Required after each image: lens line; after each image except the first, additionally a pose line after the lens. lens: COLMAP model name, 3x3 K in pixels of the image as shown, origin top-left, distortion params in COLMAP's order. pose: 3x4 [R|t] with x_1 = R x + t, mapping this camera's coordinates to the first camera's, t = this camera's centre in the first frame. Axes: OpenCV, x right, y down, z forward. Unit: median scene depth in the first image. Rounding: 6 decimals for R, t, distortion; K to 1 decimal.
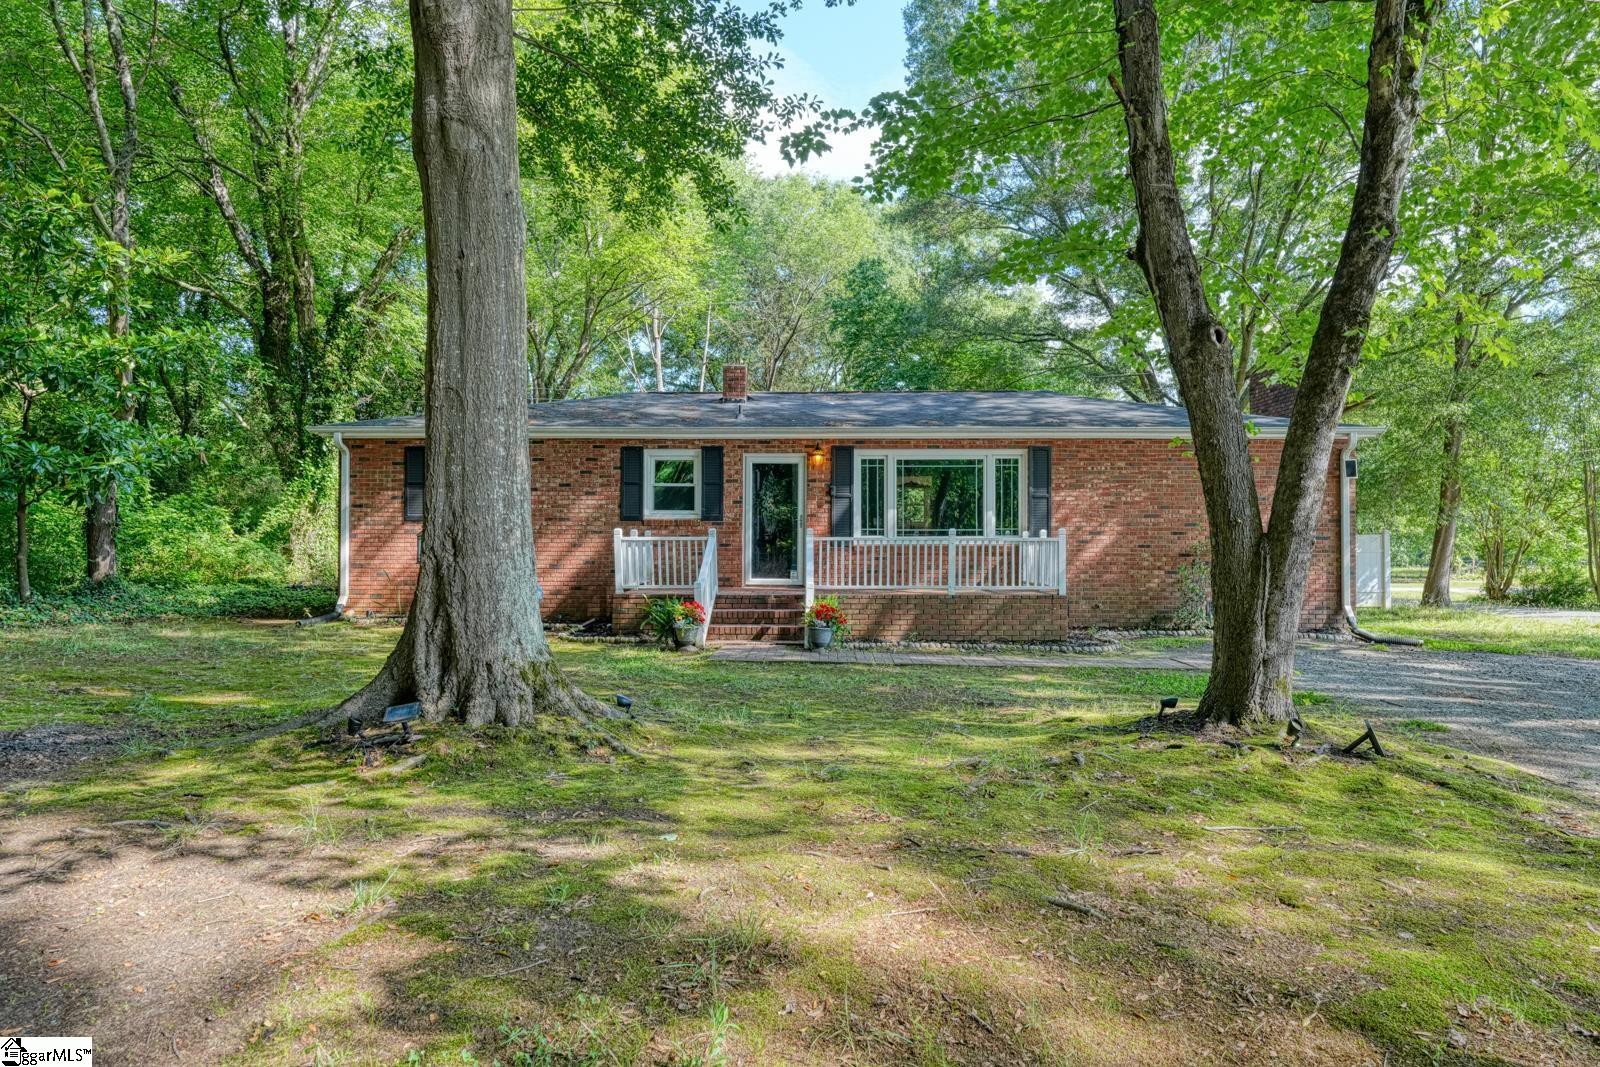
lens RADIAL K [[924.2, 0, 799.1], [0, 924.2, 537.8], [0, 0, 1]] dist [0.006995, 0.000371]
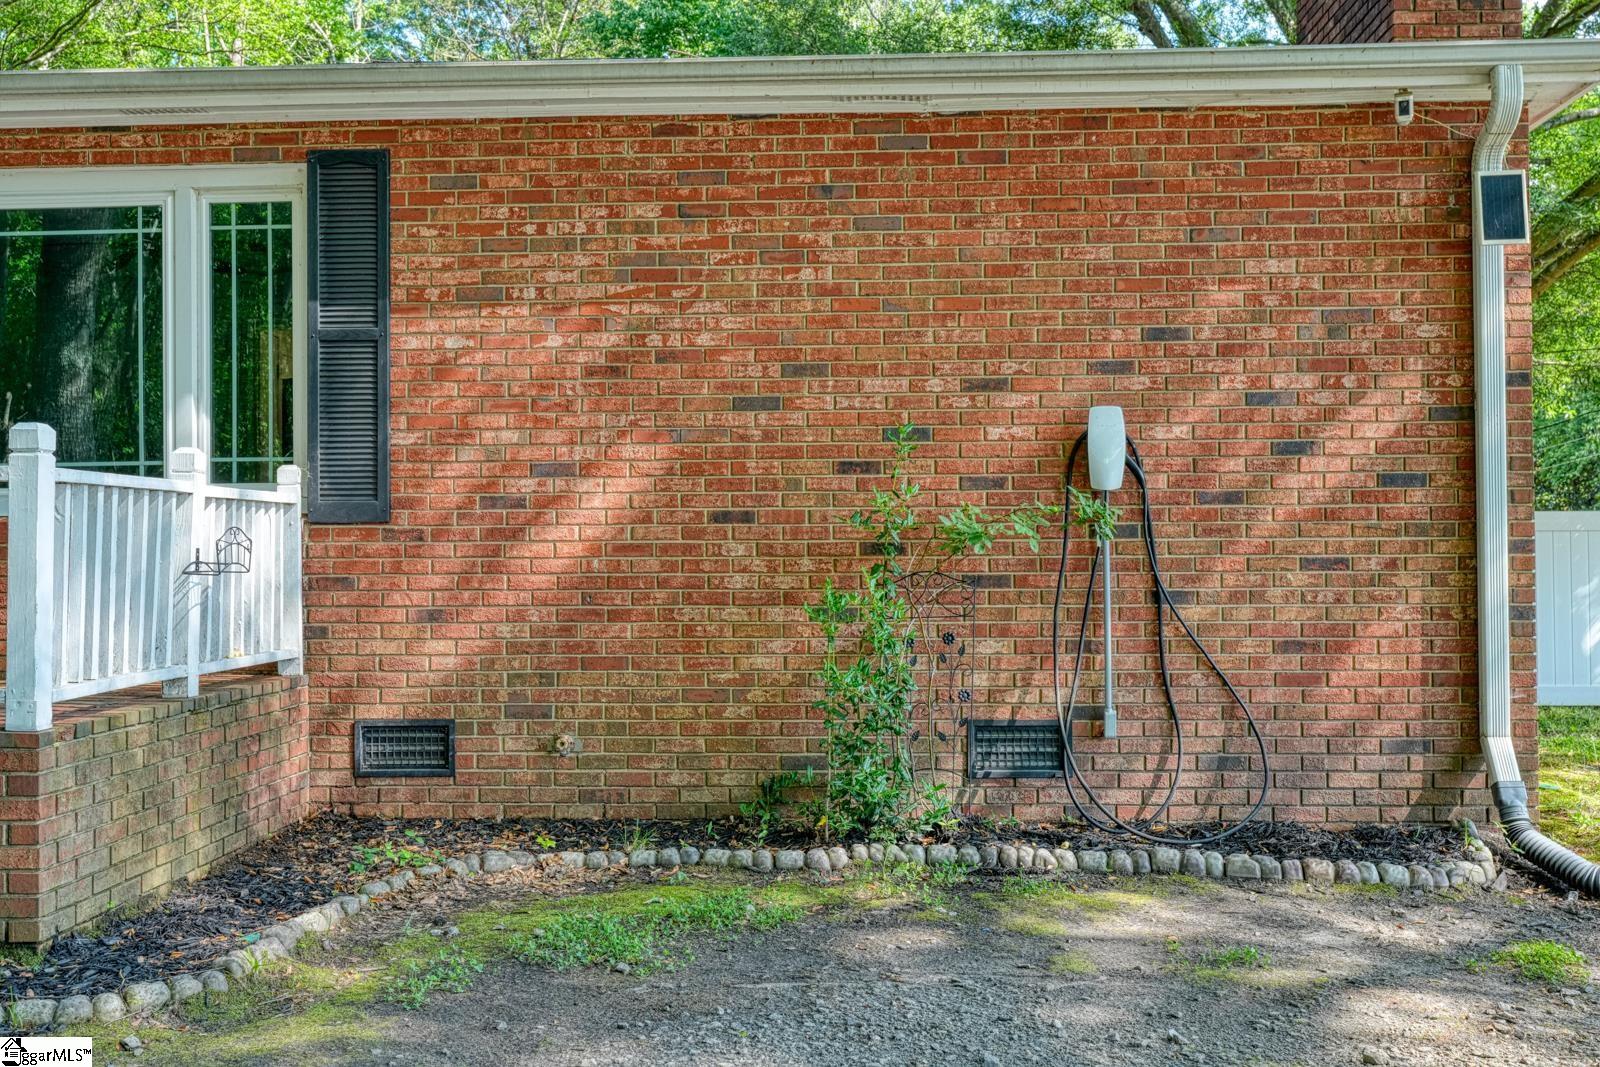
lens RADIAL K [[1563.8, 0, 803.5], [0, 1563.8, 533.2], [0, 0, 1]] dist [-0.000471, 0.000000]
pose [[0.999242, -0.008036, -0.038084, 0.407907], [0.008038, 0.999968, -0.000101, 0.013836], [0.038084, -0.000205, 0.999275, 0.546464]]
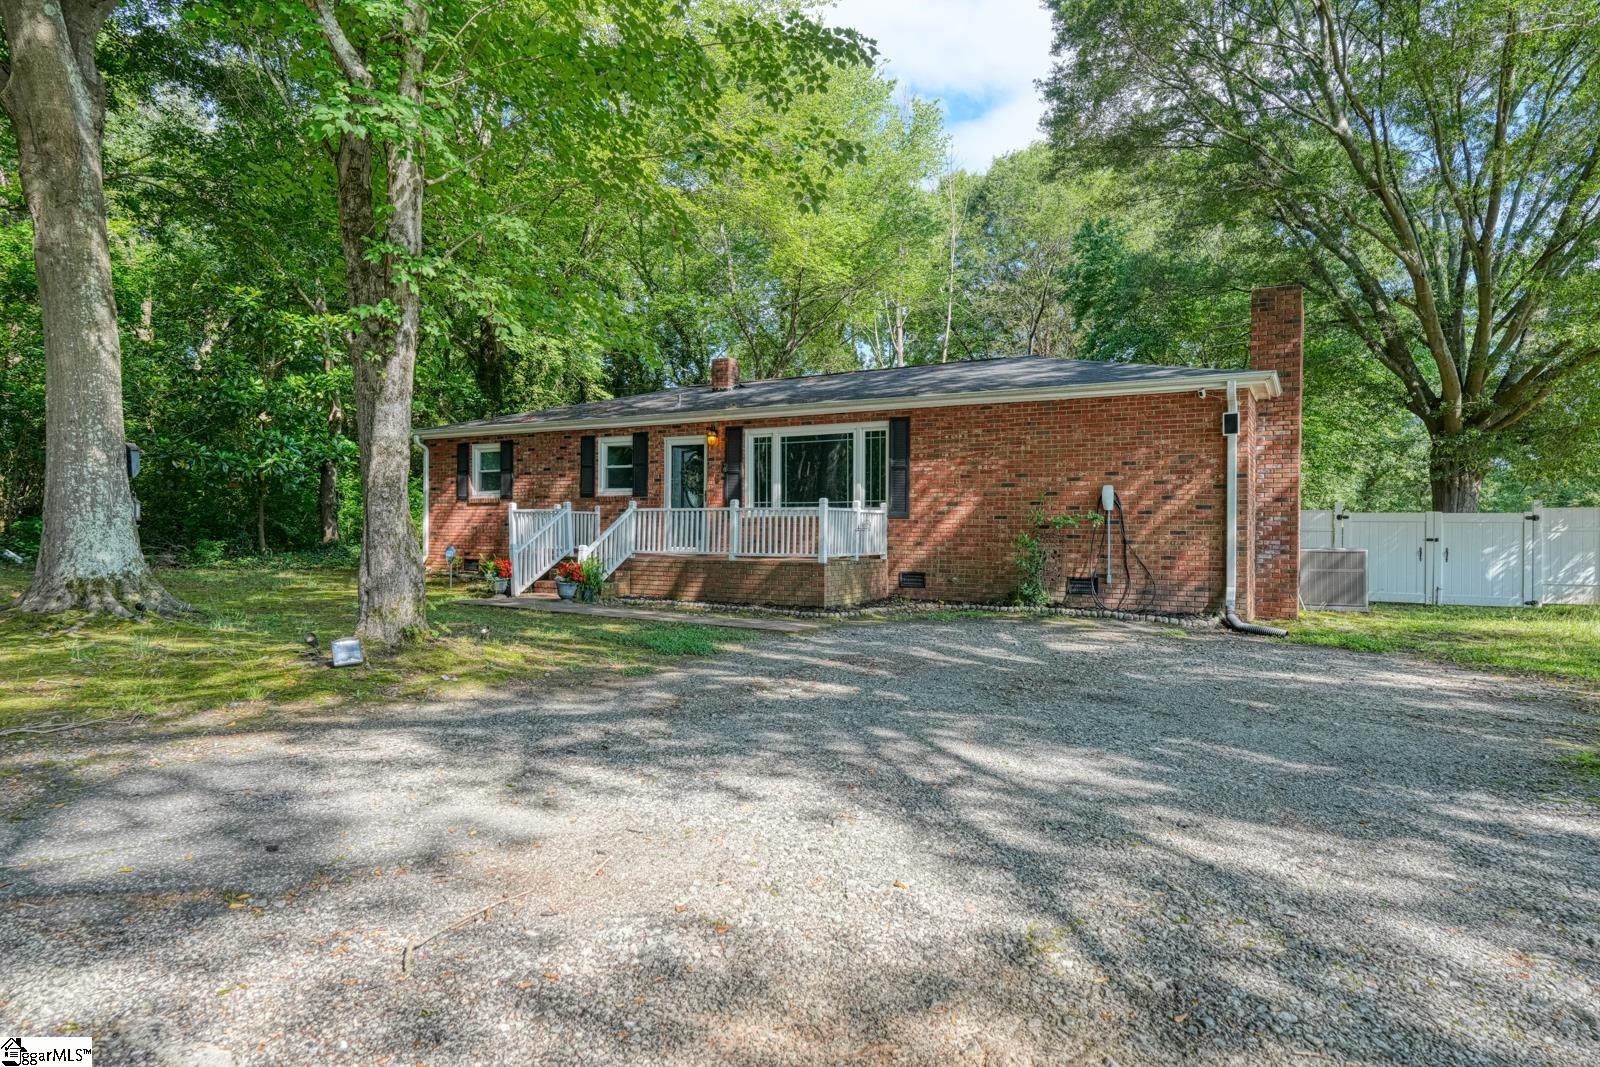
lens RADIAL K [[924.2, 0, 805.0], [0, 924.2, 535.7], [0, 0, 1]] dist [0.006995, 0.000371]
pose [[0.877151, 0.006674, -0.480169, 0.645933], [-0.000598, 0.999918, 0.012807, 0.015720], [0.480215, -0.010946, 0.877082, 0.078768]]
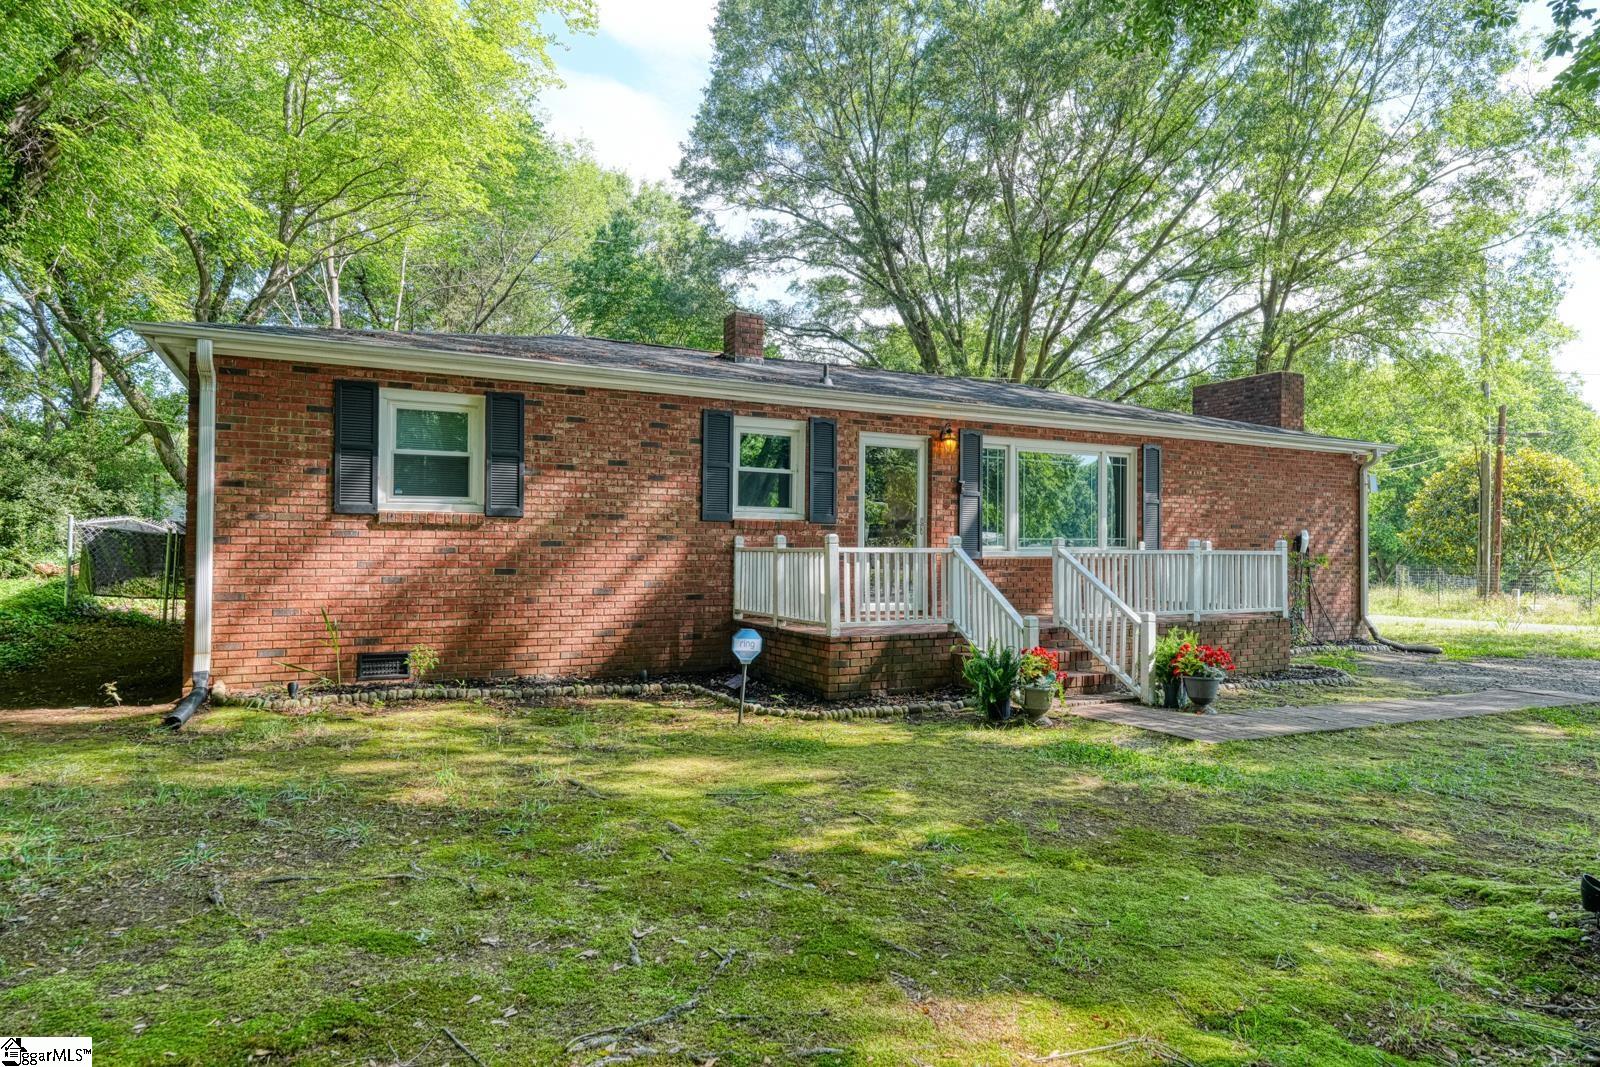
lens RADIAL K [[924.2, 0, 805.9], [0, 924.2, 540.4], [0, 0, 1]] dist [0.006995, 0.000371]
pose [[0.880394, 0.008401, 0.474169, -0.440999], [-0.009889, 0.999951, 0.000645, -0.005779], [-0.474140, -0.005257, 0.880434, 0.380907]]
